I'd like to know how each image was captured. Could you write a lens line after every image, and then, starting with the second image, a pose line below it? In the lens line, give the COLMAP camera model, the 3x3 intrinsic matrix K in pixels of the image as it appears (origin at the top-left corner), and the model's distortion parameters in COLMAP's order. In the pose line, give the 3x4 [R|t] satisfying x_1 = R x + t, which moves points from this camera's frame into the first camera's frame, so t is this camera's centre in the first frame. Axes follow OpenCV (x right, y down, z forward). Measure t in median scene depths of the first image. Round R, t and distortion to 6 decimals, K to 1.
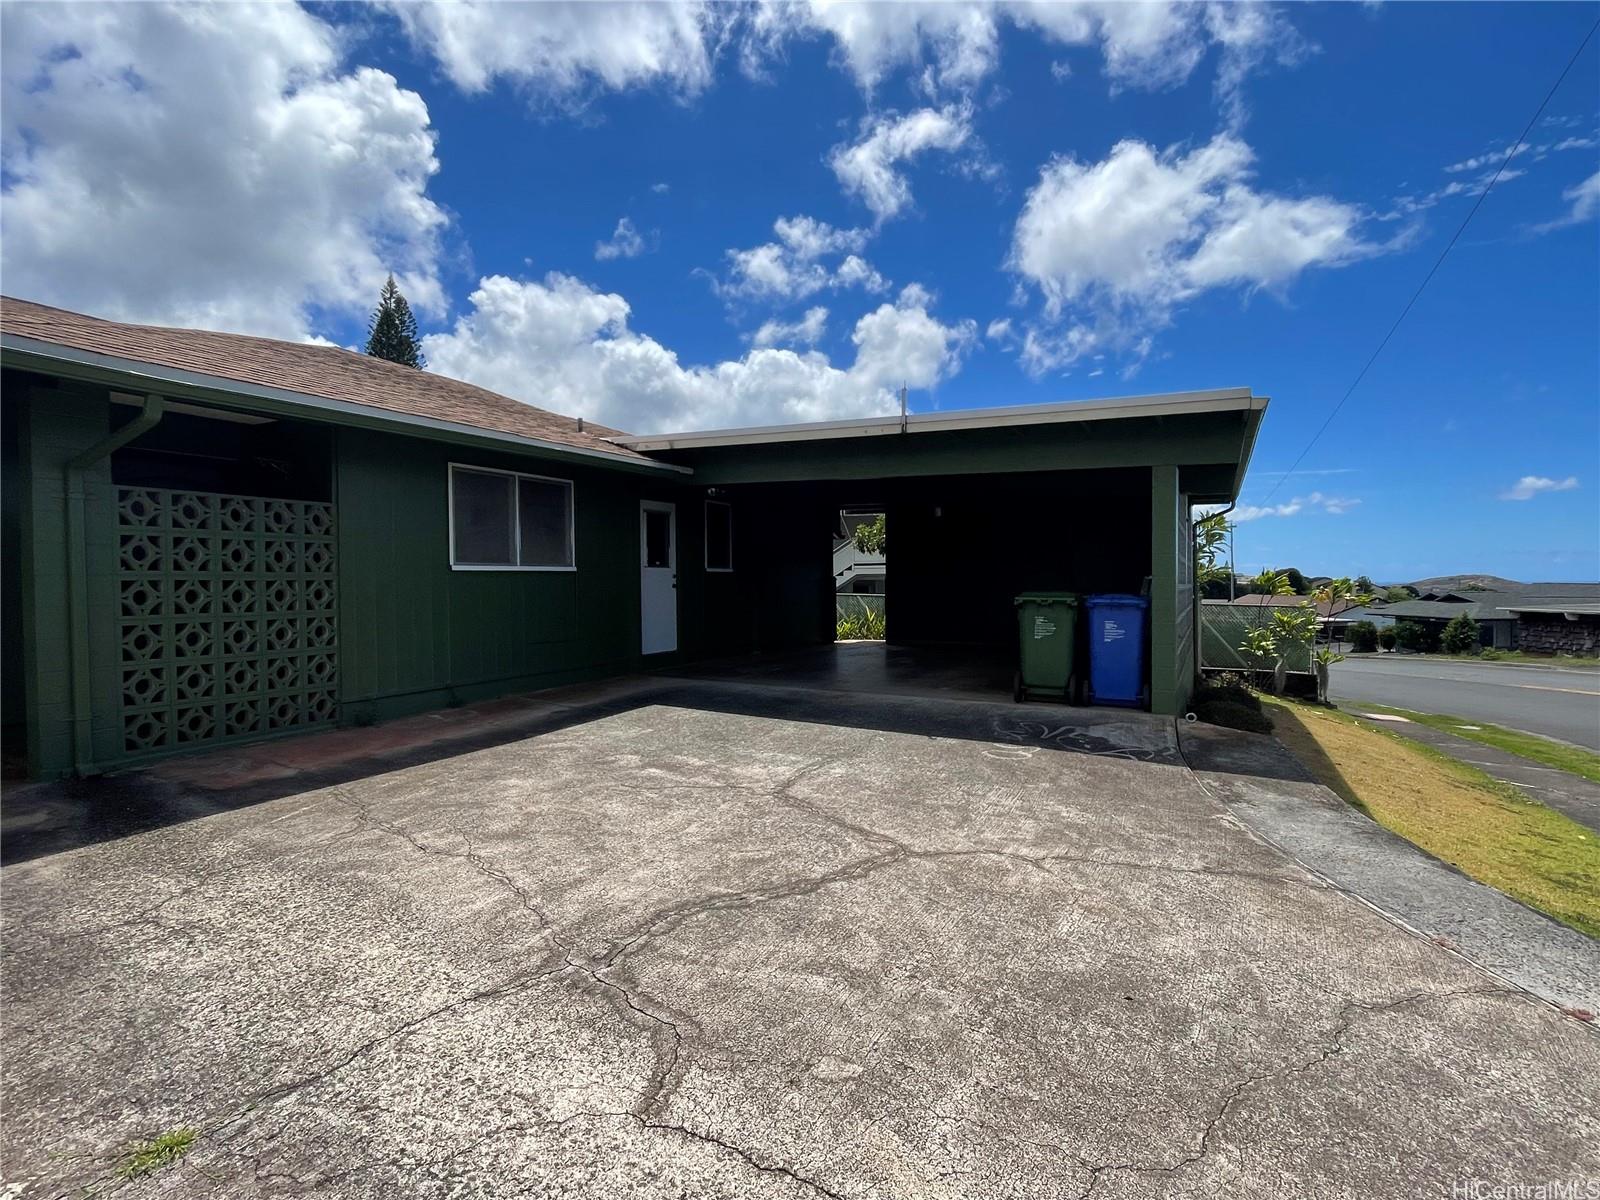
lens RADIAL K [[796.0, 0, 799.1], [0, 796.0, 594.7], [0, 0, 1]] dist [0.003588, 0.000986]
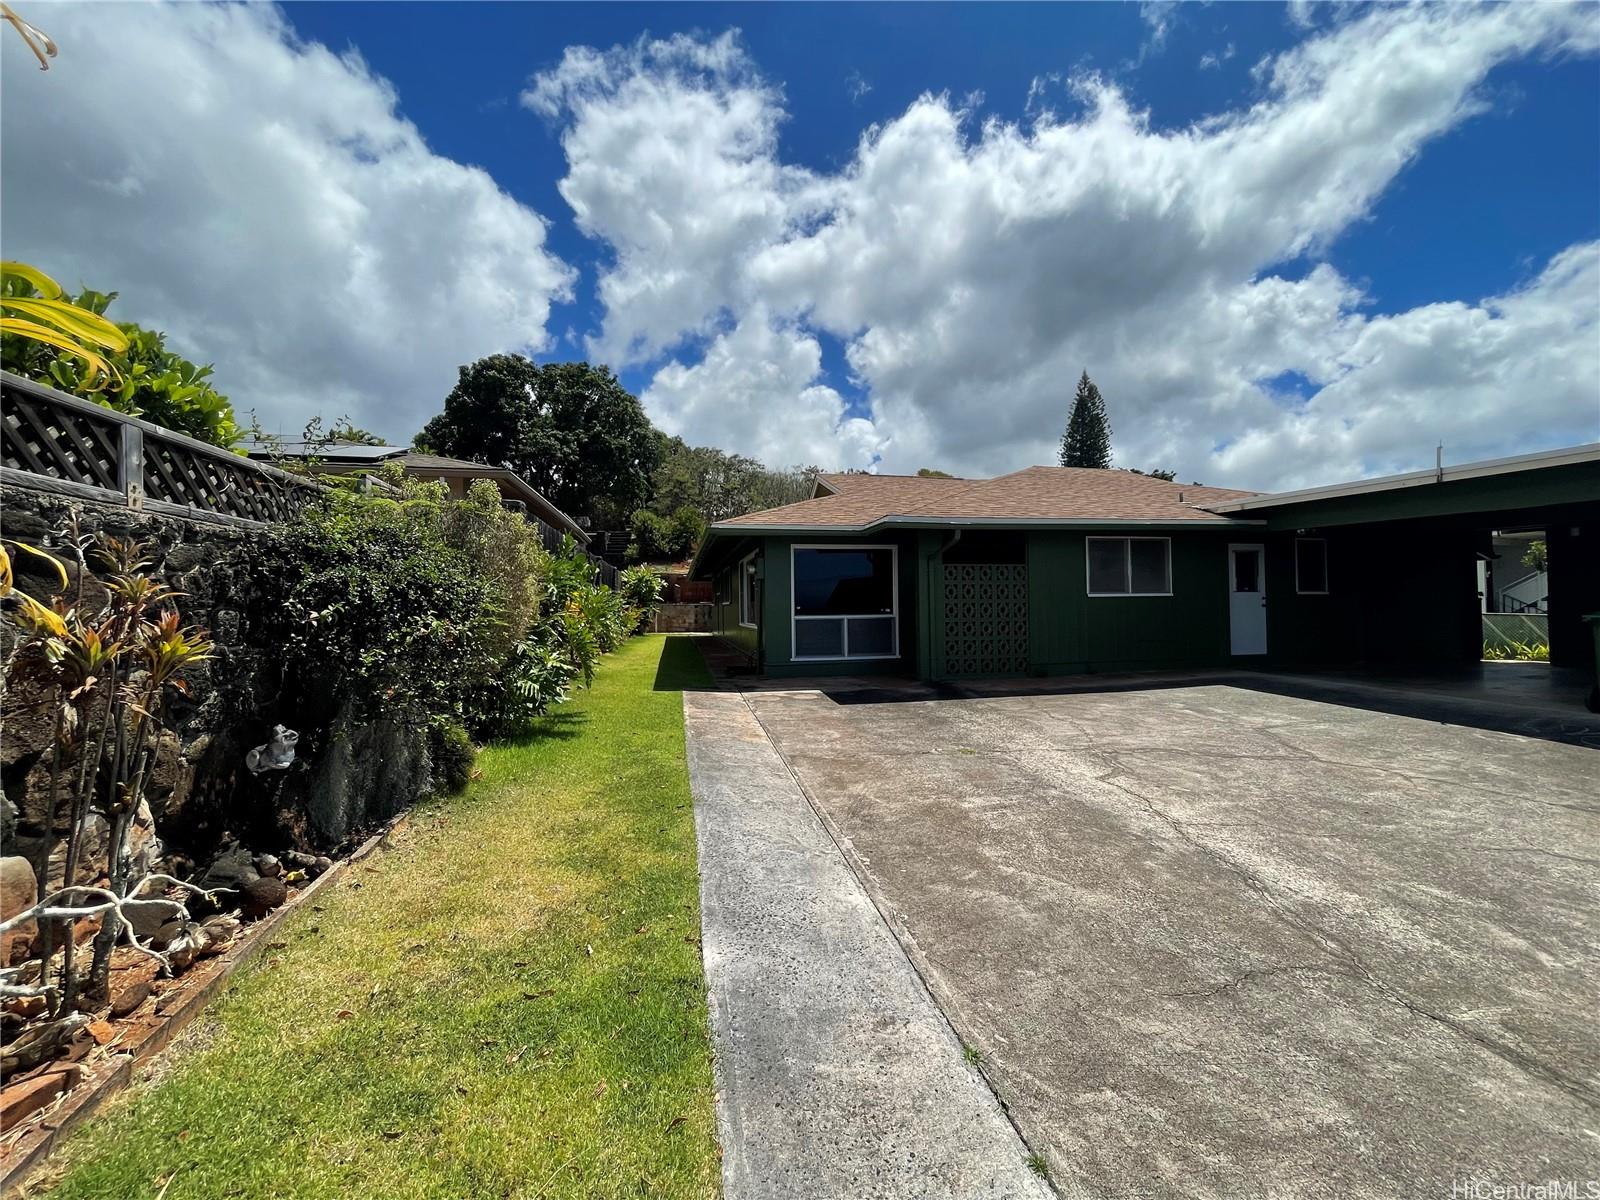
lens RADIAL K [[645.0, 0, 798.3], [0, 645.0, 595.7], [0, 0, 1]] dist [-0.001072, -0.000035]
pose [[0.624099, -0.012867, -0.781239, 0.297226], [-0.007603, 0.999717, -0.022539, 0.004686], [0.781308, 0.020006, 0.623825, -0.421250]]
